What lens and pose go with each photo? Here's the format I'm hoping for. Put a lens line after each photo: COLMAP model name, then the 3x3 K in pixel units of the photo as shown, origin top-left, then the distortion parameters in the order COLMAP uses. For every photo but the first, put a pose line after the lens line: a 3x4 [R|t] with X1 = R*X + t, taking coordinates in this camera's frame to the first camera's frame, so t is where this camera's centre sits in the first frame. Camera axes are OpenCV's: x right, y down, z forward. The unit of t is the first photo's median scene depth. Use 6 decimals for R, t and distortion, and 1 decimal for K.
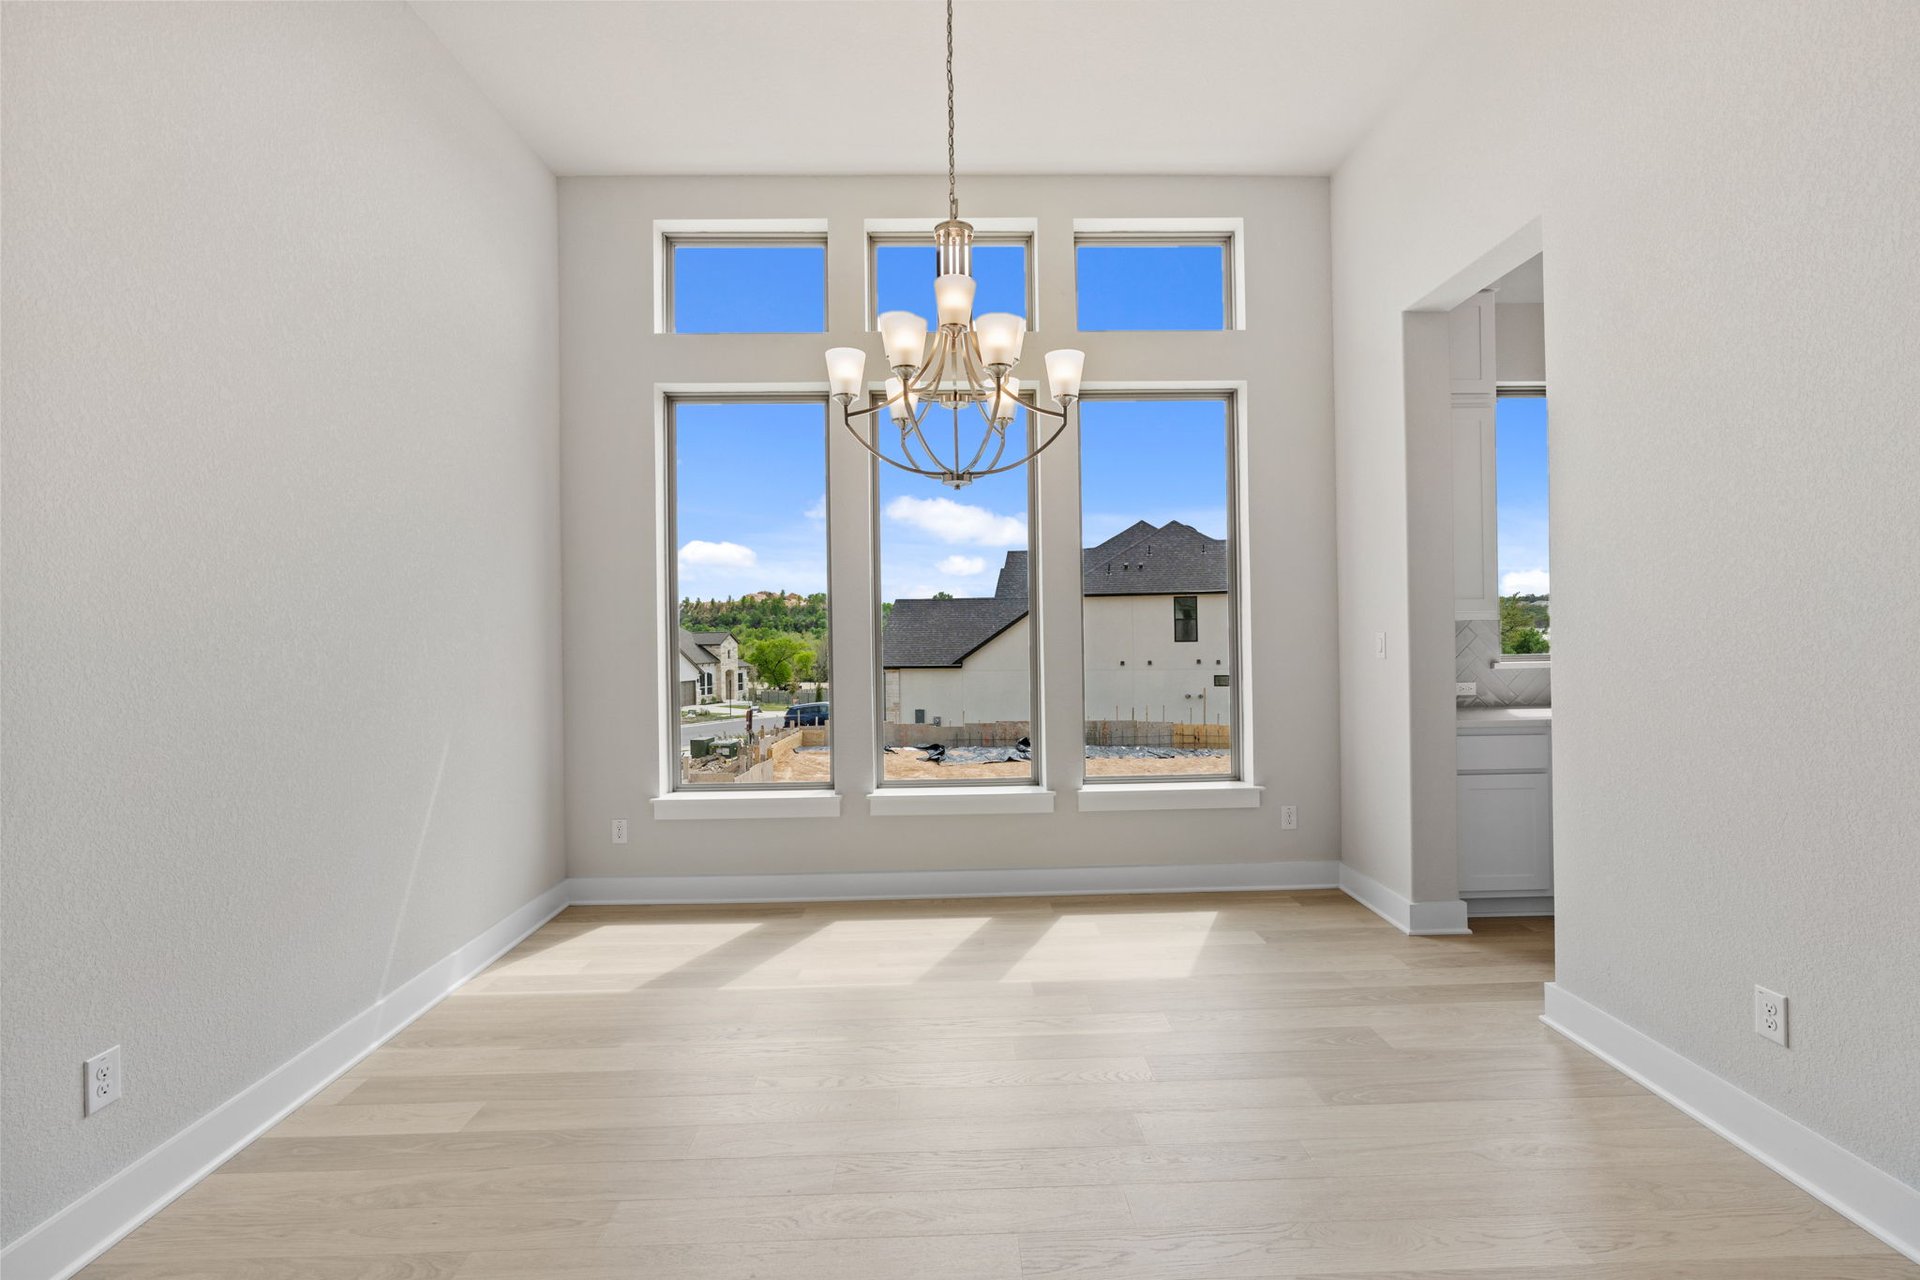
lens RADIAL K [[856.7, 0, 961.6], [0, 856.7, 620.1], [0, 0, 1]] dist [-0.002036, 0.001249]
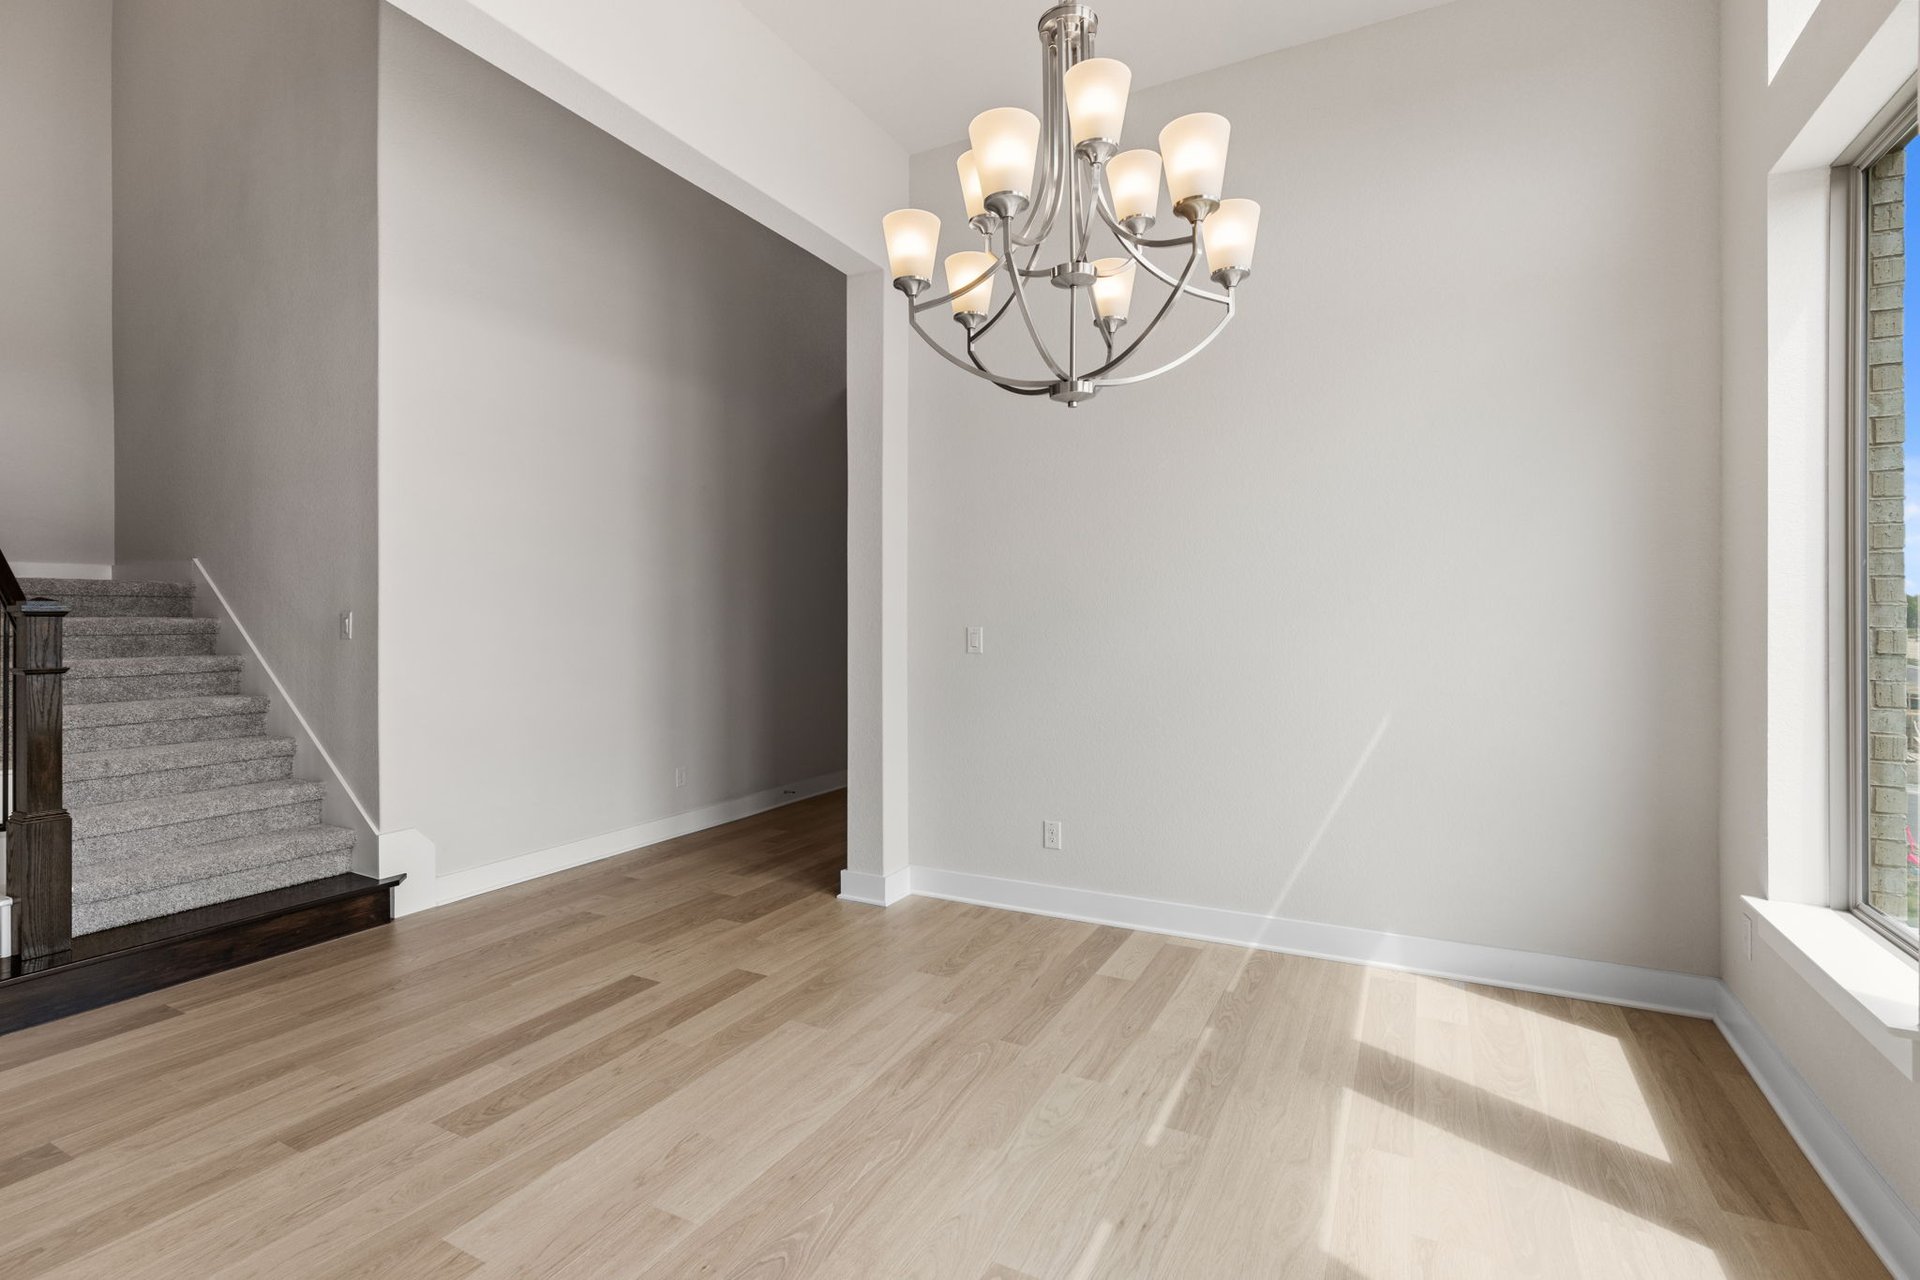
lens RADIAL K [[879.0, 0, 963.1], [0, 879.0, 633.8], [0, 0, 1]] dist [-0.002618, 0.001544]
pose [[-0.481148, 0.024854, -0.876287, 0.450293], [0.023781, 0.999600, 0.015294, 0.010464], [0.876317, -0.013480, -0.481547, 0.898309]]
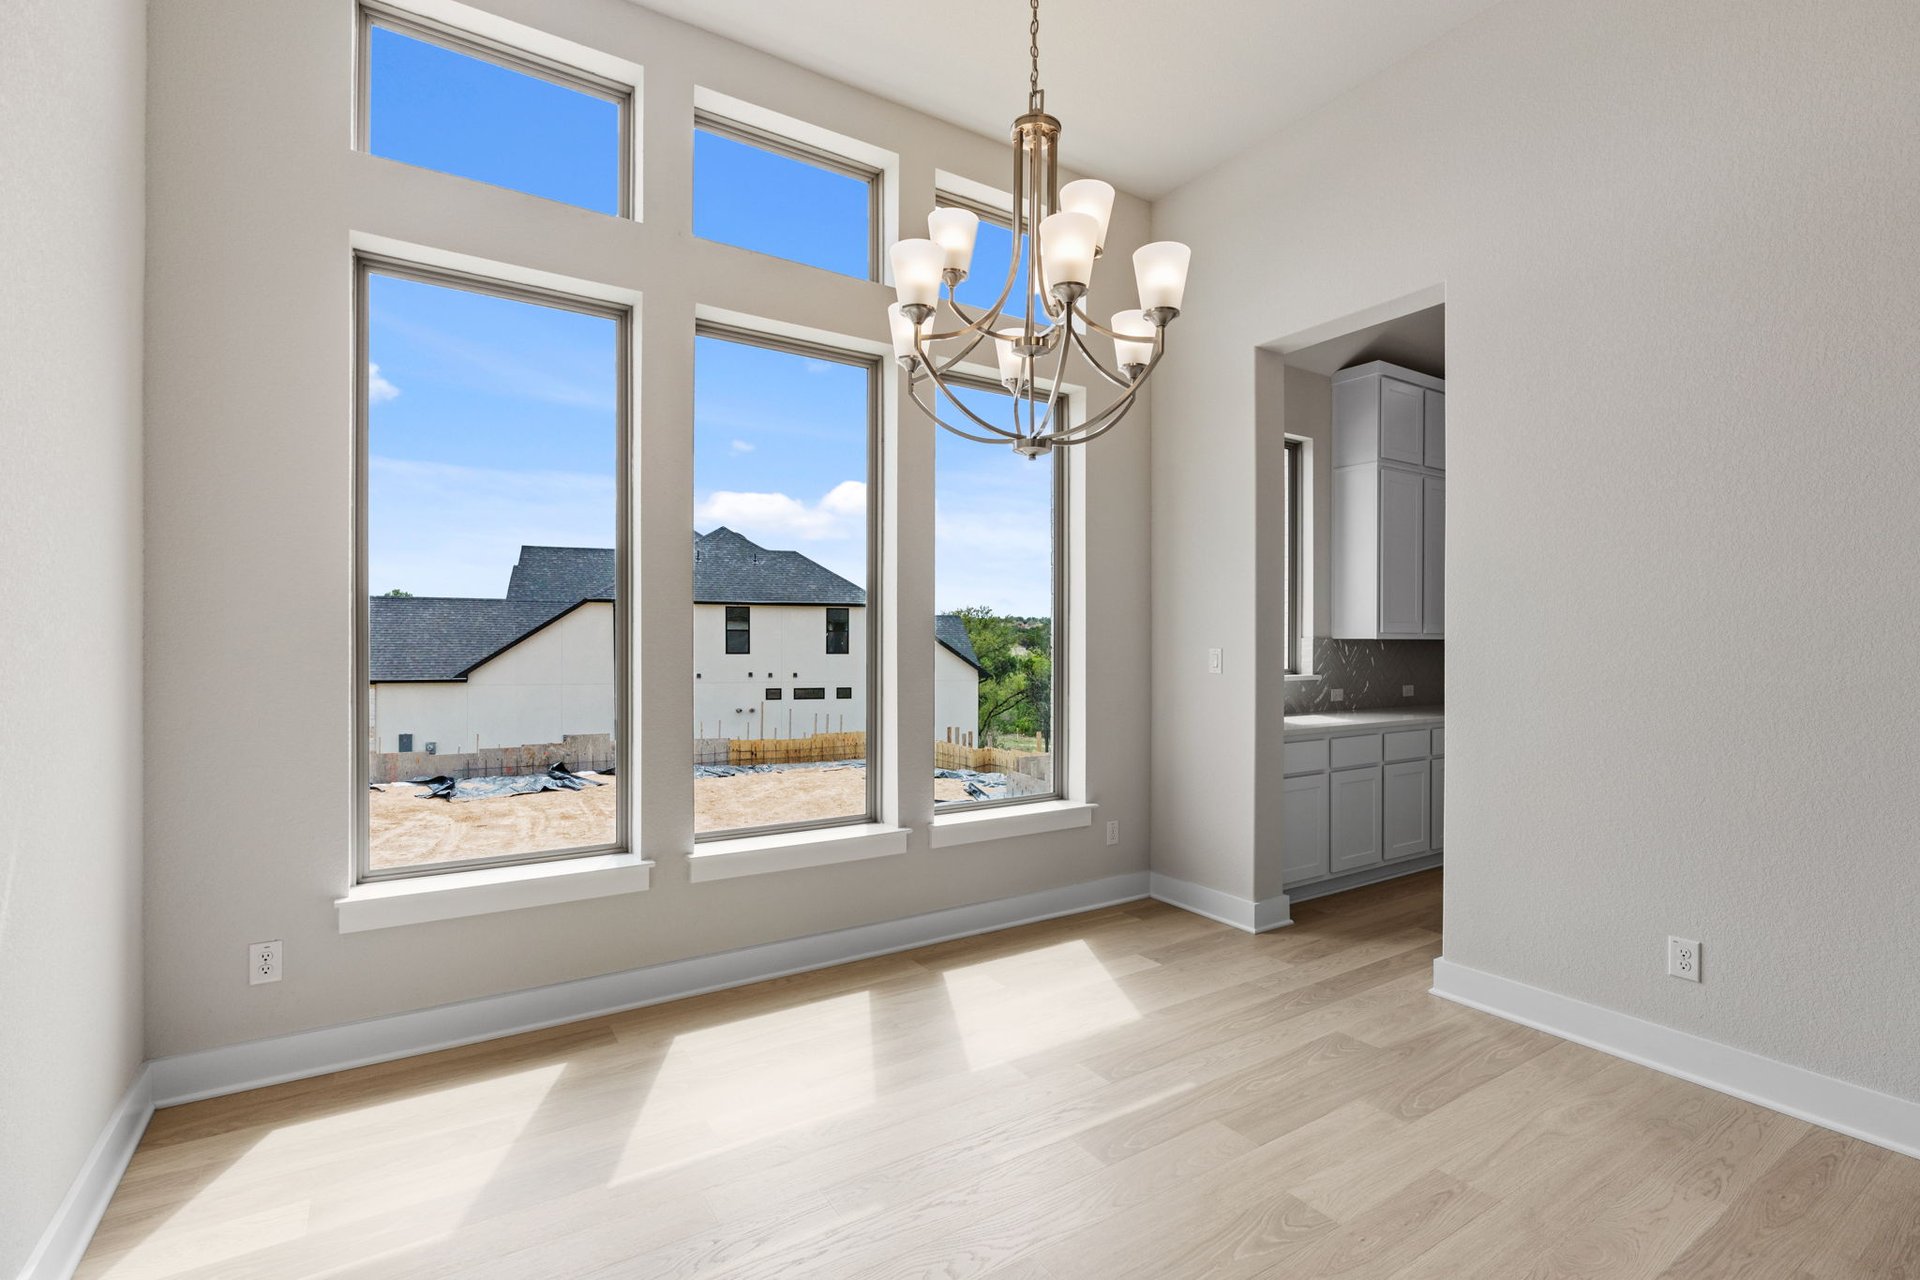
lens RADIAL K [[879.0, 0, 963.1], [0, 879.0, 633.8], [0, 0, 1]] dist [-0.002618, 0.001544]
pose [[0.850881, 0.023693, 0.524824, -0.344425], [-0.024973, 0.999677, -0.004642, 0.009401], [-0.524765, -0.009157, 0.851198, 0.249432]]
